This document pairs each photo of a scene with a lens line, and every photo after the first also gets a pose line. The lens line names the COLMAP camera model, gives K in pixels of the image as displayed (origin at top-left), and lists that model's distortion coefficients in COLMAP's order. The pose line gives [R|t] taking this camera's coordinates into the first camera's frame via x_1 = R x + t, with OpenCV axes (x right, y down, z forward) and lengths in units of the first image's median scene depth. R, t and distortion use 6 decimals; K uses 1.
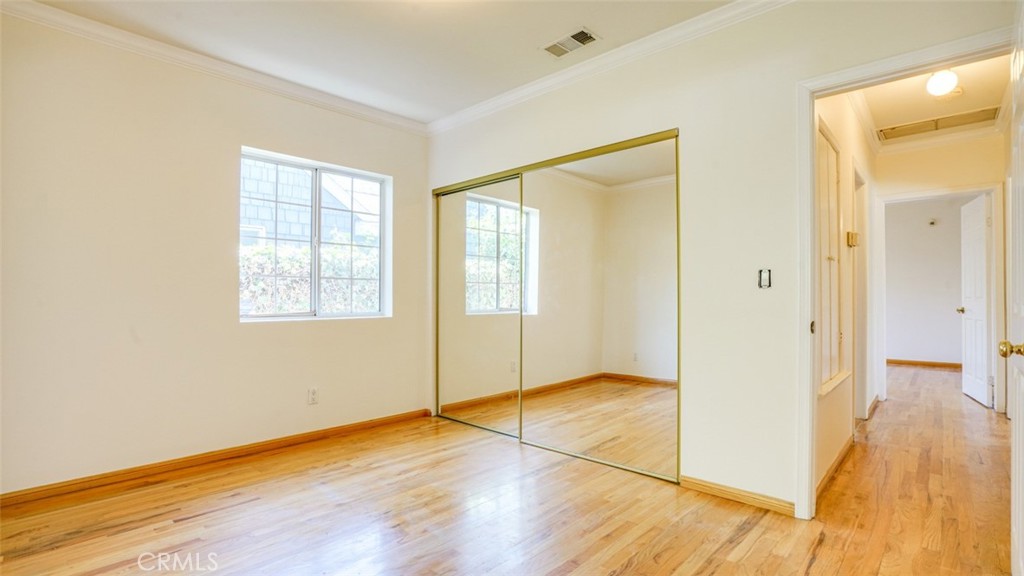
lens RADIAL K [[487.4, 0, 495.0], [0, 487.4, 288.7], [0, 0, 1]] dist [-0.061570, 0.028315]
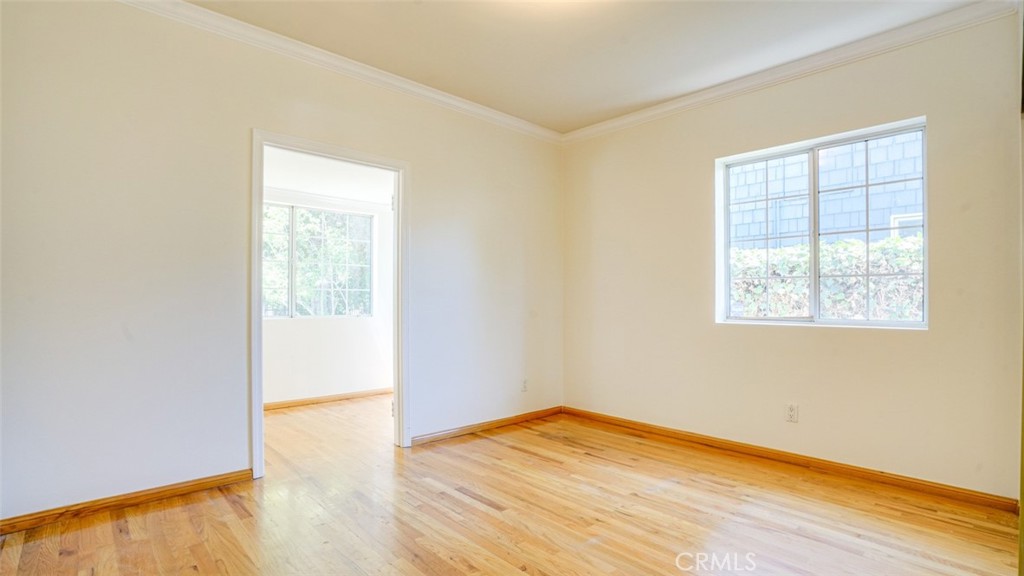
lens RADIAL K [[480.8, 0, 509.4], [0, 480.8, 295.8], [0, 0, 1]] dist [-0.055338, 0.024473]
pose [[-0.048313, -0.008170, -0.998799, 0.597123], [0.012360, 0.999885, -0.008777, 0.013552], [0.998756, -0.012769, -0.048207, 0.626523]]
